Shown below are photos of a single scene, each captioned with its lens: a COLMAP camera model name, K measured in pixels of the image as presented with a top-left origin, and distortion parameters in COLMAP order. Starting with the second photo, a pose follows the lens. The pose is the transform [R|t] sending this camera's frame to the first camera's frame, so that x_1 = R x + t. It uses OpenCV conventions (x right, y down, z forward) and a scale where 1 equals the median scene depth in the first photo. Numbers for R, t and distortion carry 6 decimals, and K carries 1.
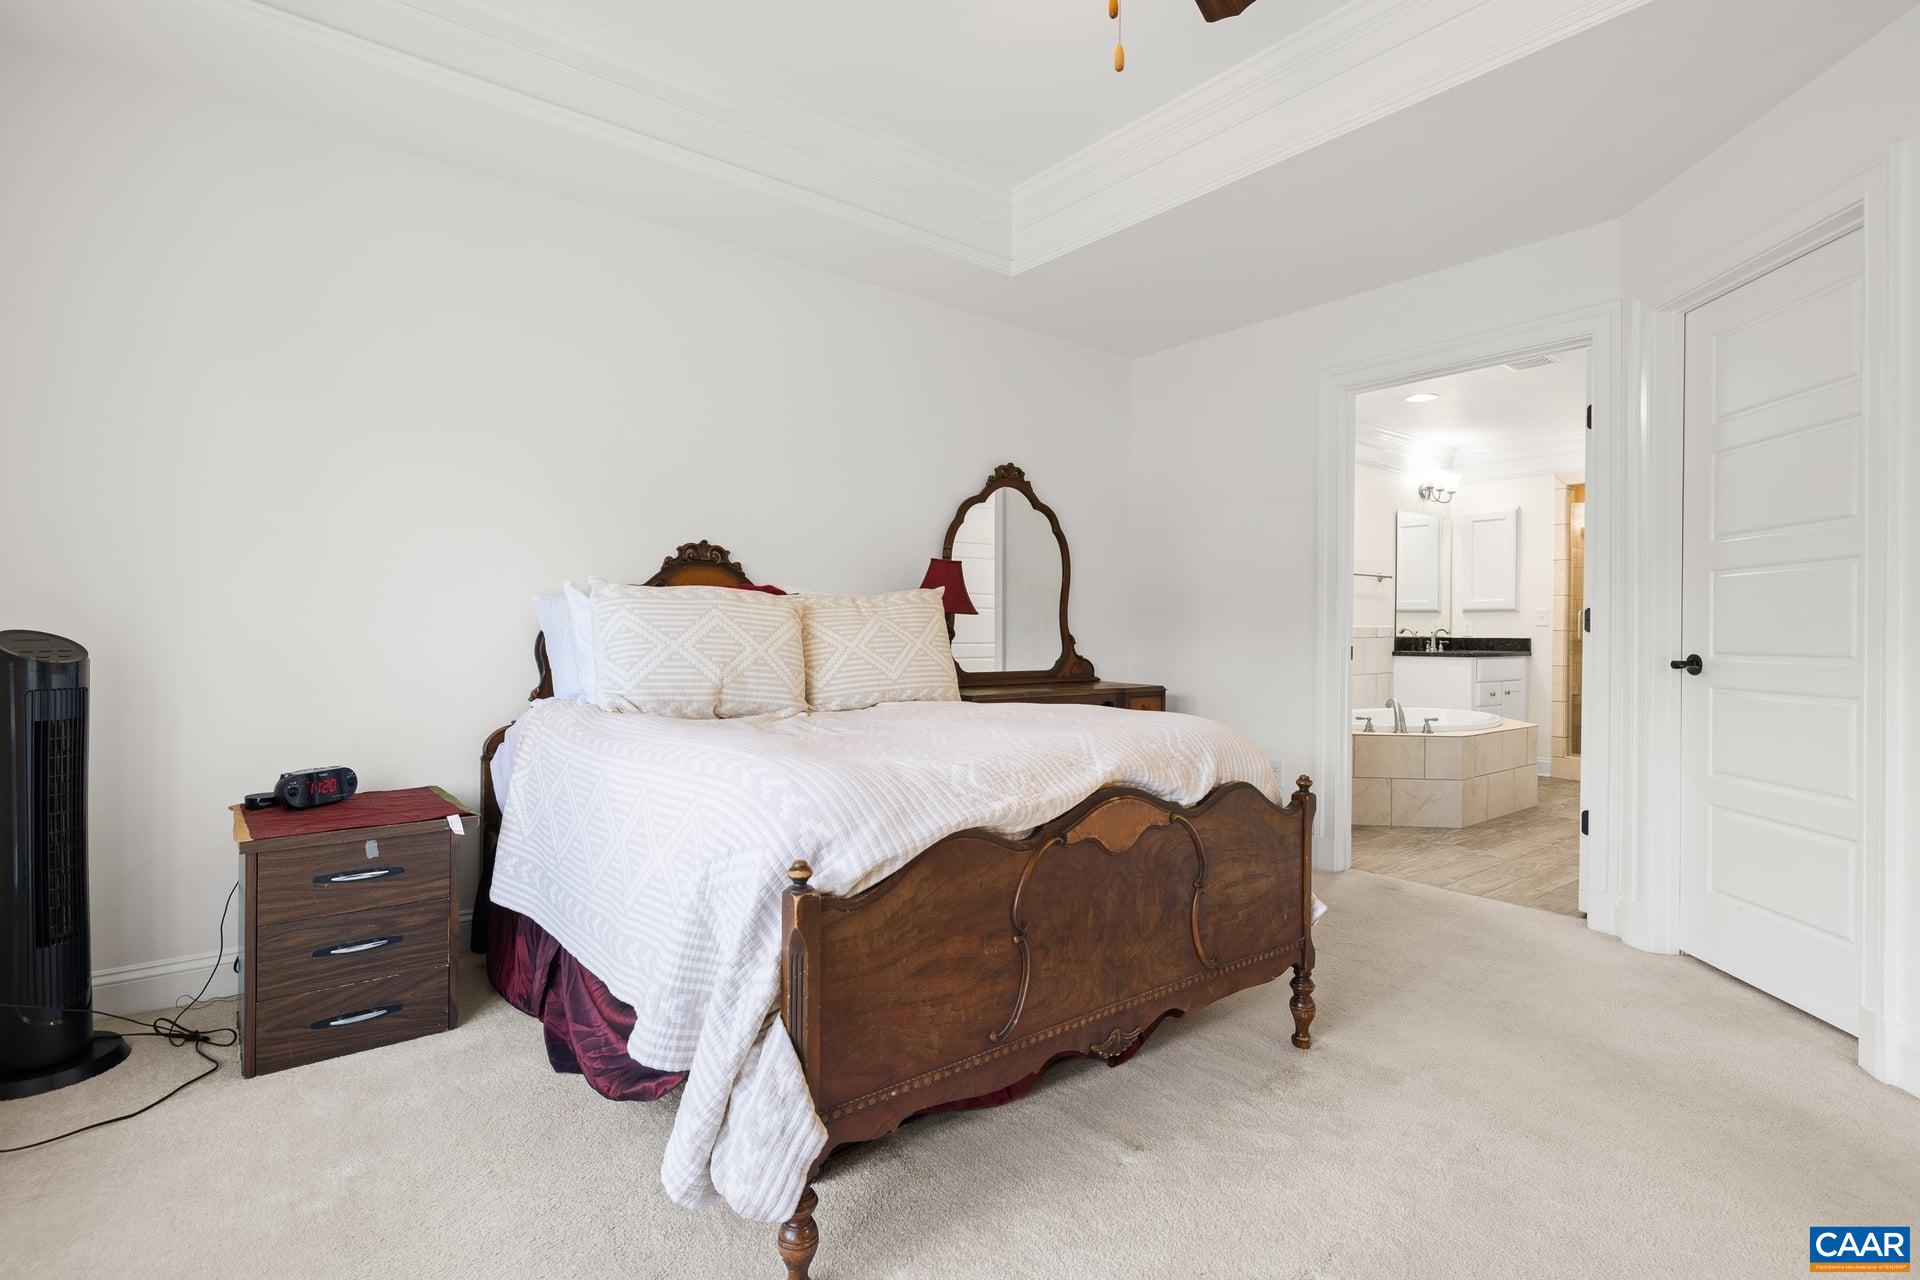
lens RADIAL K [[902.9, 0, 959.9], [0, 902.9, 636.9], [0, 0, 1]] dist [-0.007509, 0.001787]
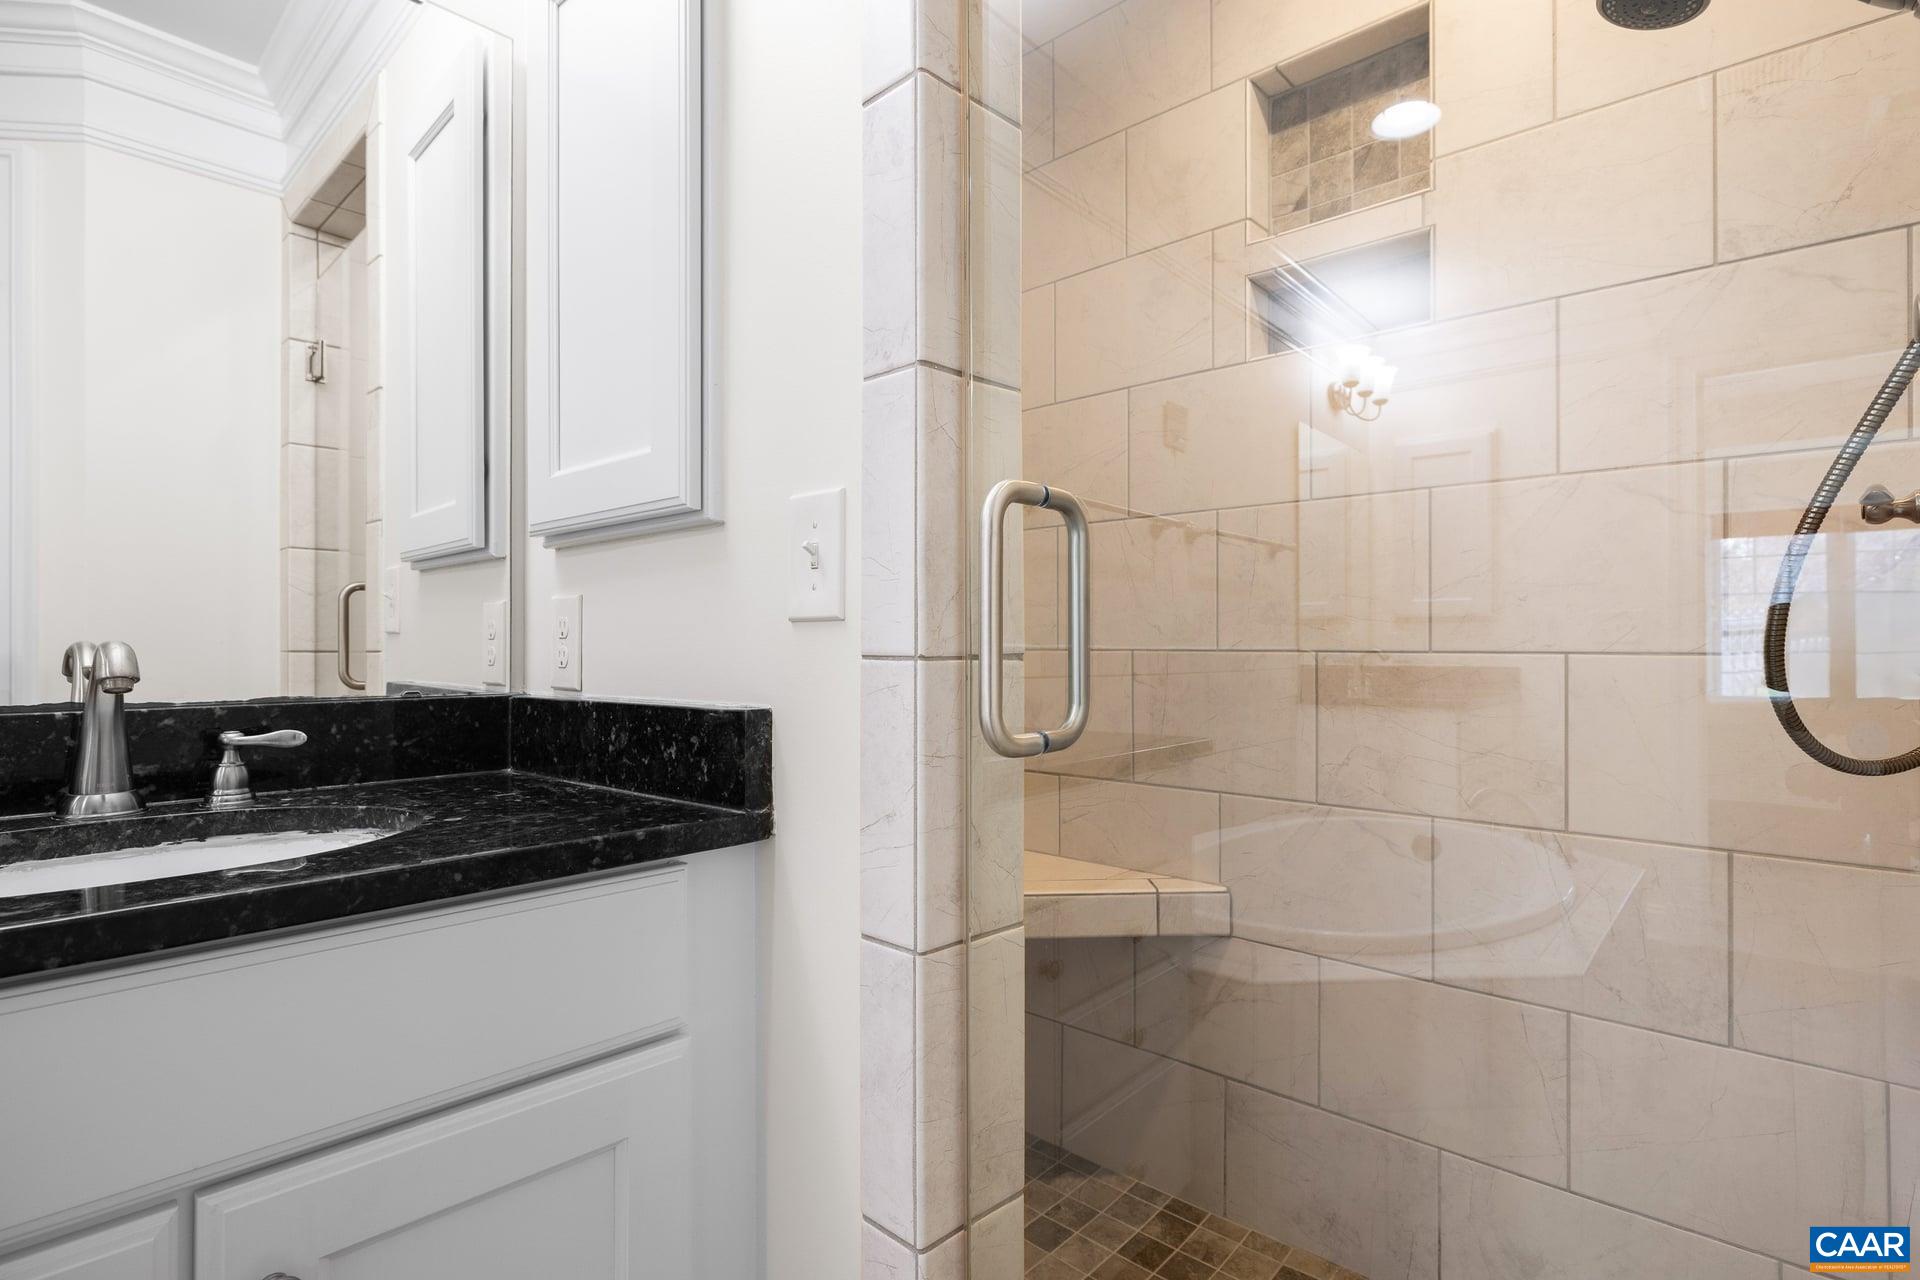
lens RADIAL K [[983.1, 0, 950.5], [0, 983.1, 654.6], [0, 0, 1]] dist [0.005237, 0.000990]
pose [[0.985948, -0.009899, 0.166758, 0.632185], [0.011314, 0.999908, -0.007533, -0.005654], [-0.166668, 0.009314, 0.985969, 0.839665]]
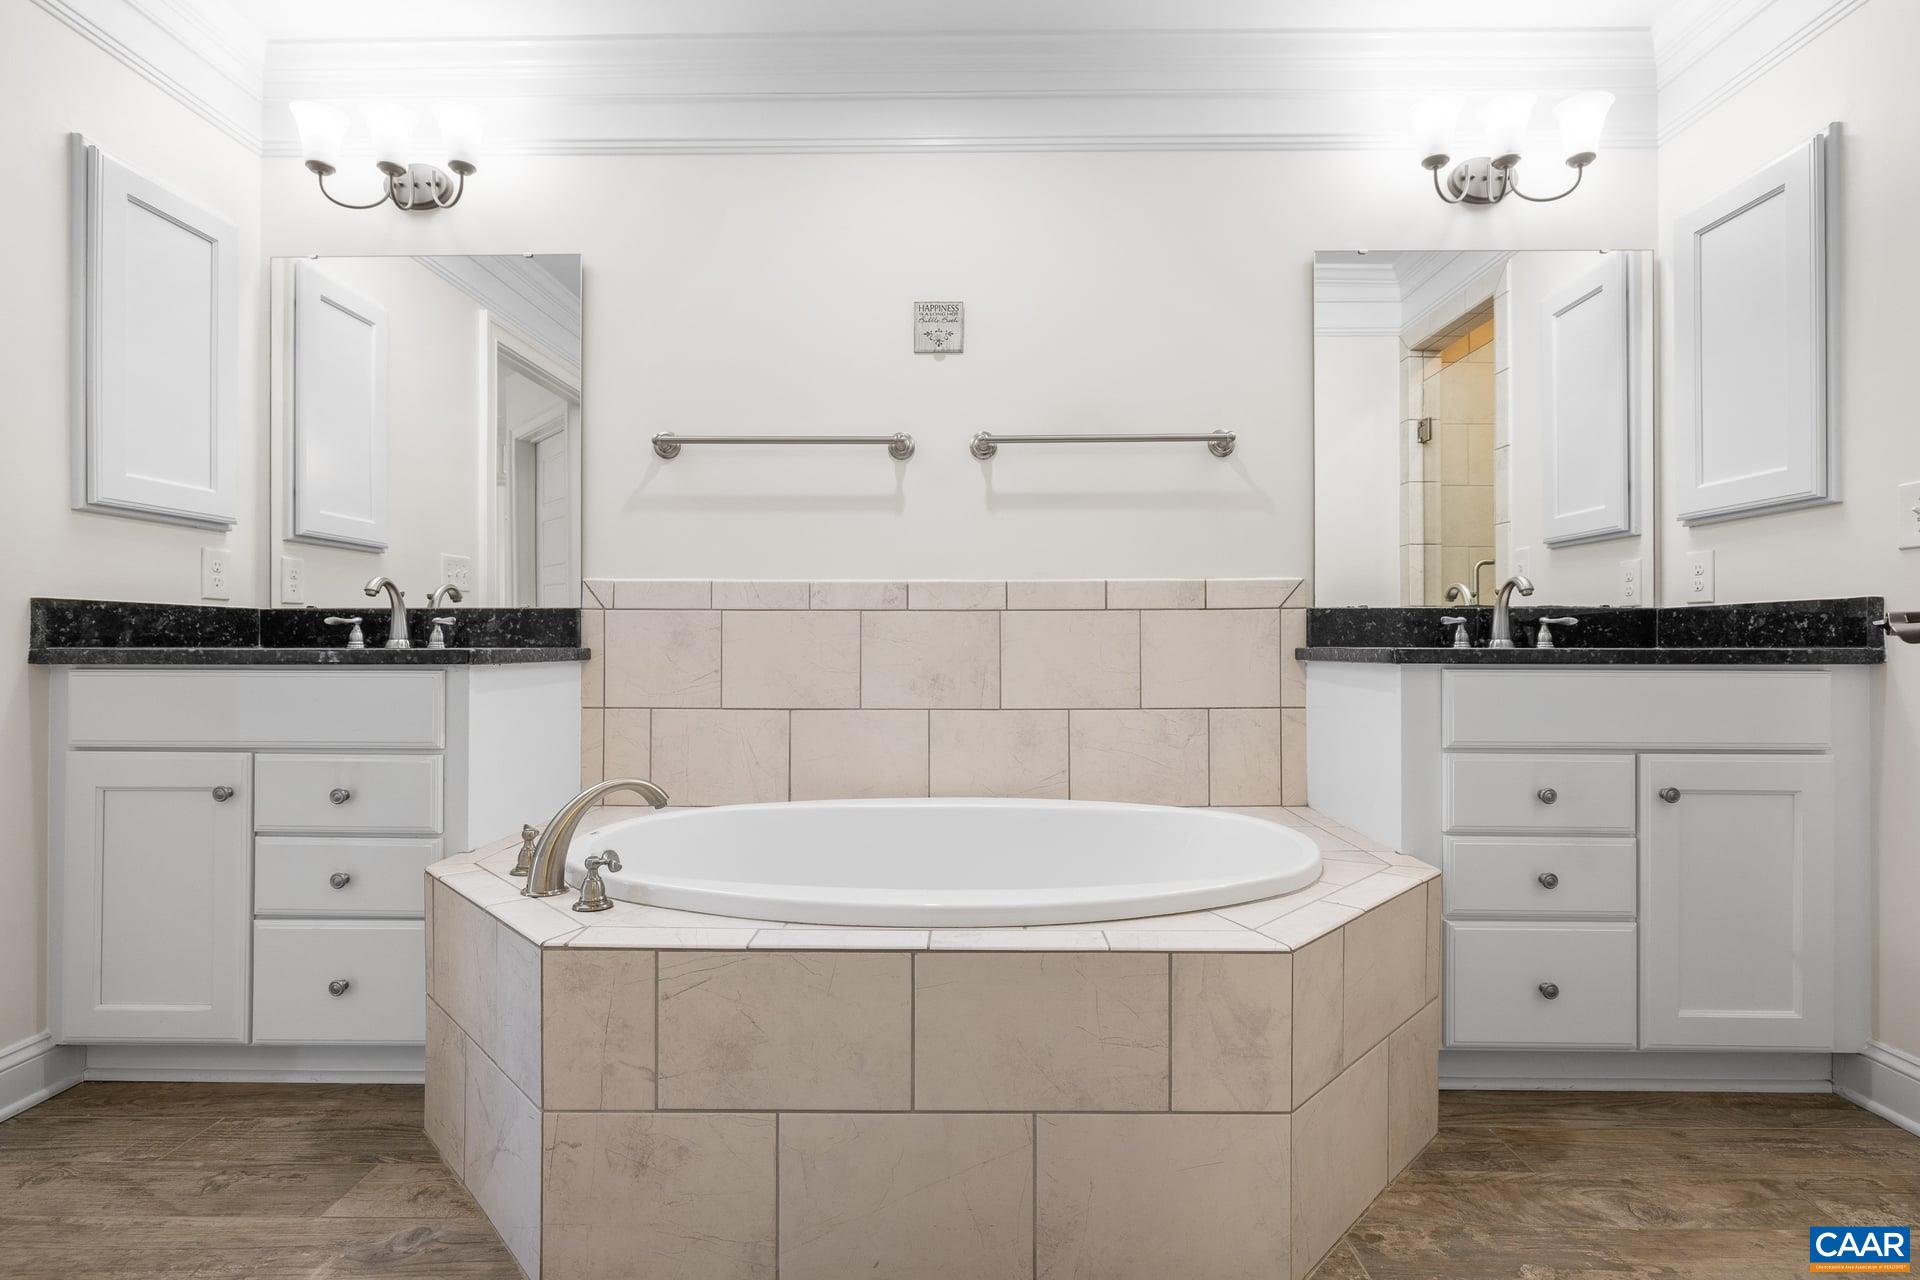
lens RADIAL K [[902.9, 0, 977.2], [0, 902.9, 643.6], [0, 0, 1]] dist [-0.007509, 0.001787]
pose [[0.786848, -0.006157, -0.617116, 0.583712], [0.000245, 0.999953, -0.009663, 0.017319], [0.617146, 0.007452, 0.786813, 0.622860]]
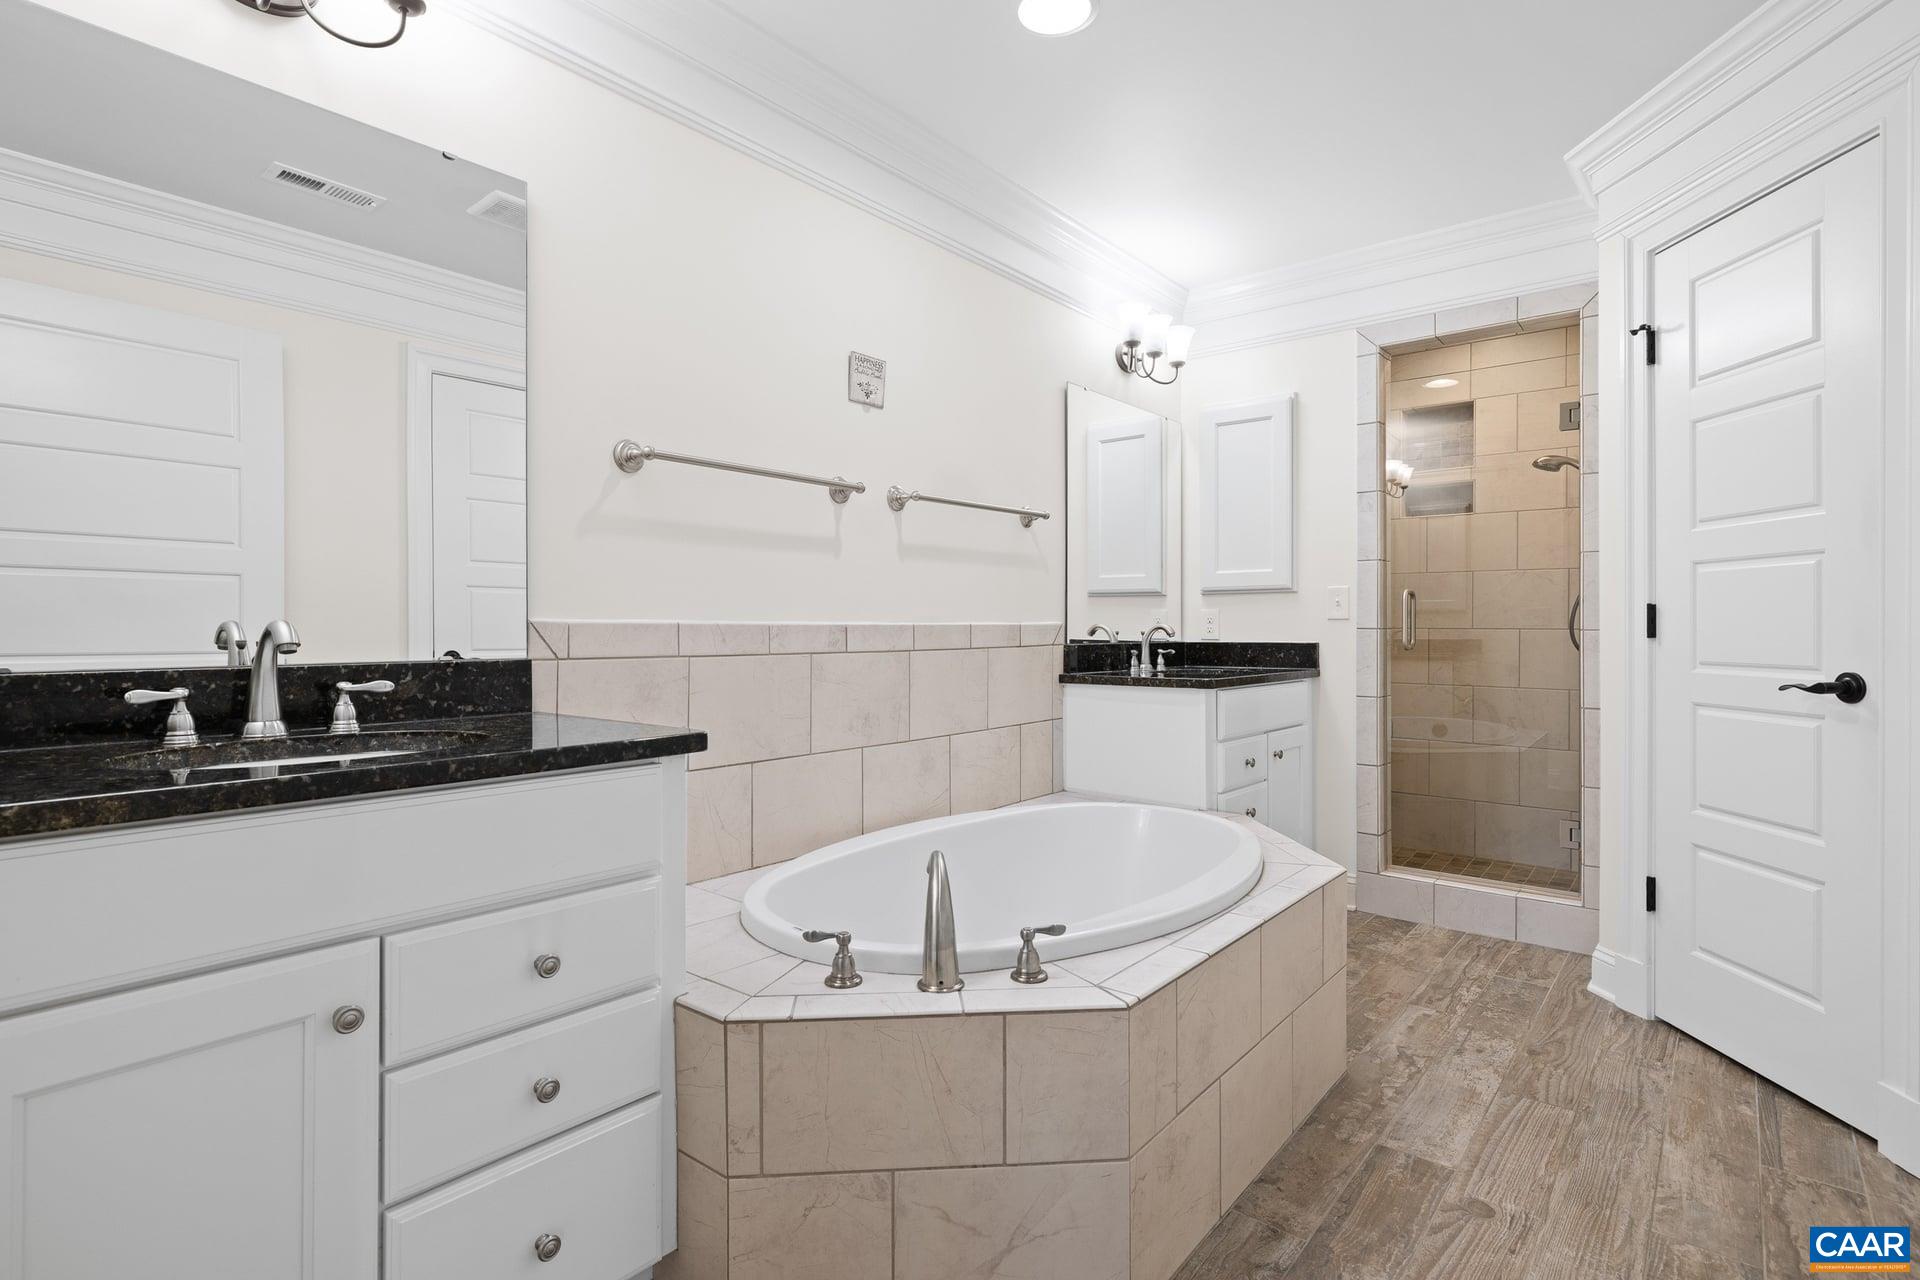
lens RADIAL K [[902.9, 0, 959.9], [0, 902.9, 630.0], [0, 0, 1]] dist [-0.007509, 0.001787]
pose [[0.979776, -0.007875, 0.199945, 0.322970], [0.009038, 0.999947, -0.004904, -0.005312], [-0.199896, 0.006612, 0.979795, 0.524751]]
